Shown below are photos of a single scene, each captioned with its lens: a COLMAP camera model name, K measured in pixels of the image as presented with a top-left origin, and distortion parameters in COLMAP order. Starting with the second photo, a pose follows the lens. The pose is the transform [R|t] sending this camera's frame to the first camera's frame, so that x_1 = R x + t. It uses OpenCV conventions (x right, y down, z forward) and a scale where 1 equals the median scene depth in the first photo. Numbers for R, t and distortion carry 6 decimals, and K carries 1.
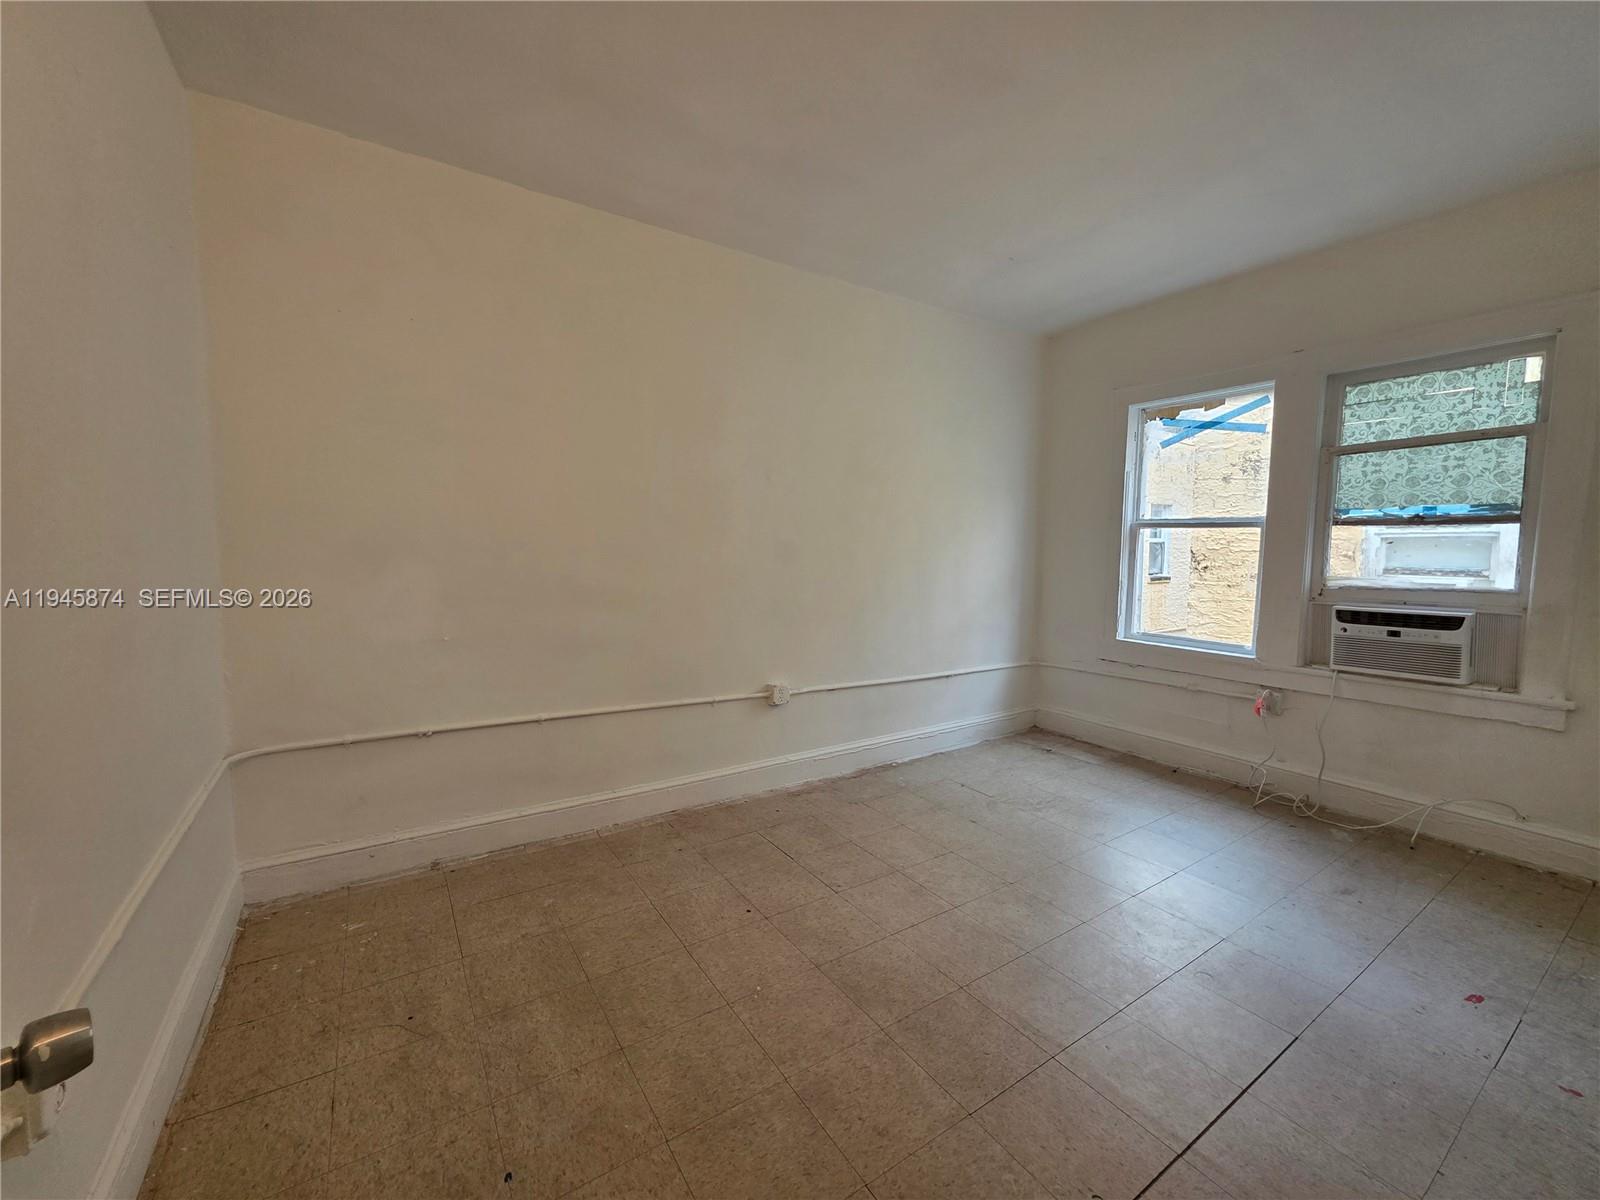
lens RADIAL K [[639.7, 0, 795.9], [0, 639.7, 593.5], [0, 0, 1]] dist [0.001703, -0.000259]
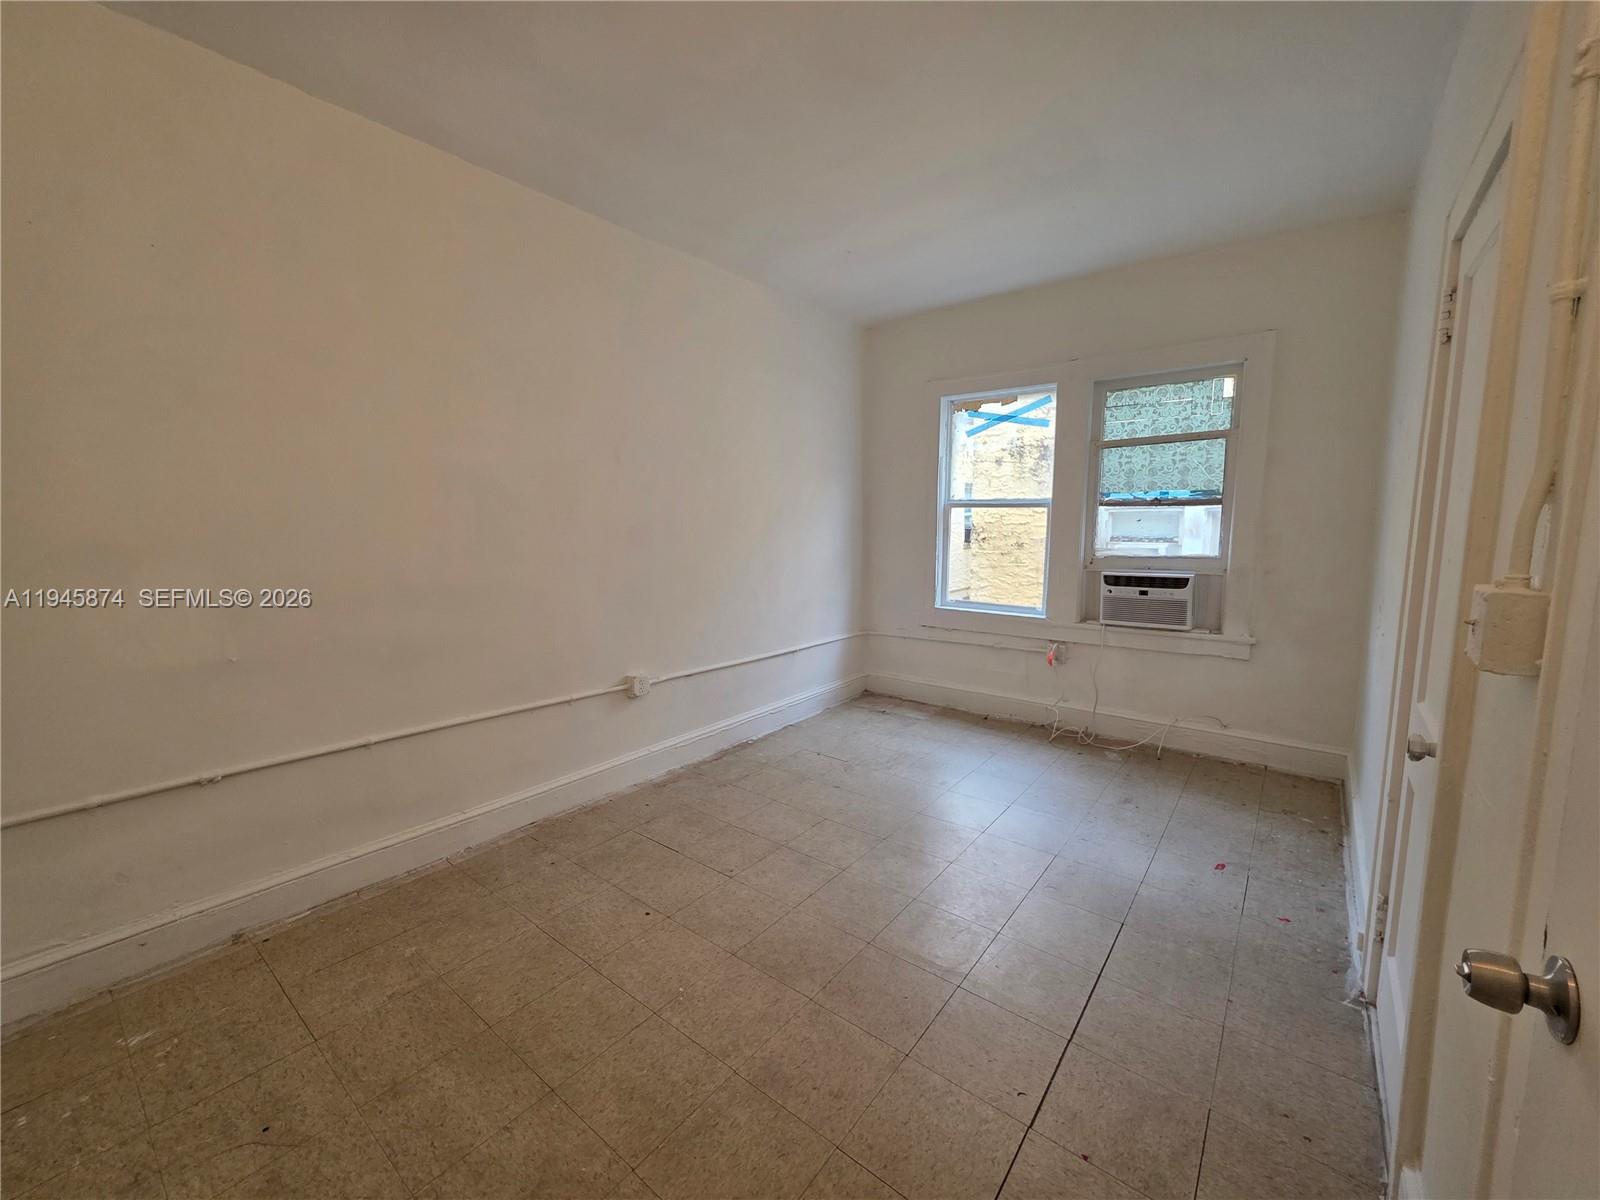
lens RADIAL K [[639.7, 0, 795.9], [0, 639.7, 593.5], [0, 0, 1]] dist [0.001703, -0.000259]
pose [[0.947685, -0.048221, 0.315543, -0.115584], [0.034579, 0.998215, 0.048692, -0.021749], [-0.317327, -0.035233, 0.947661, 0.022756]]
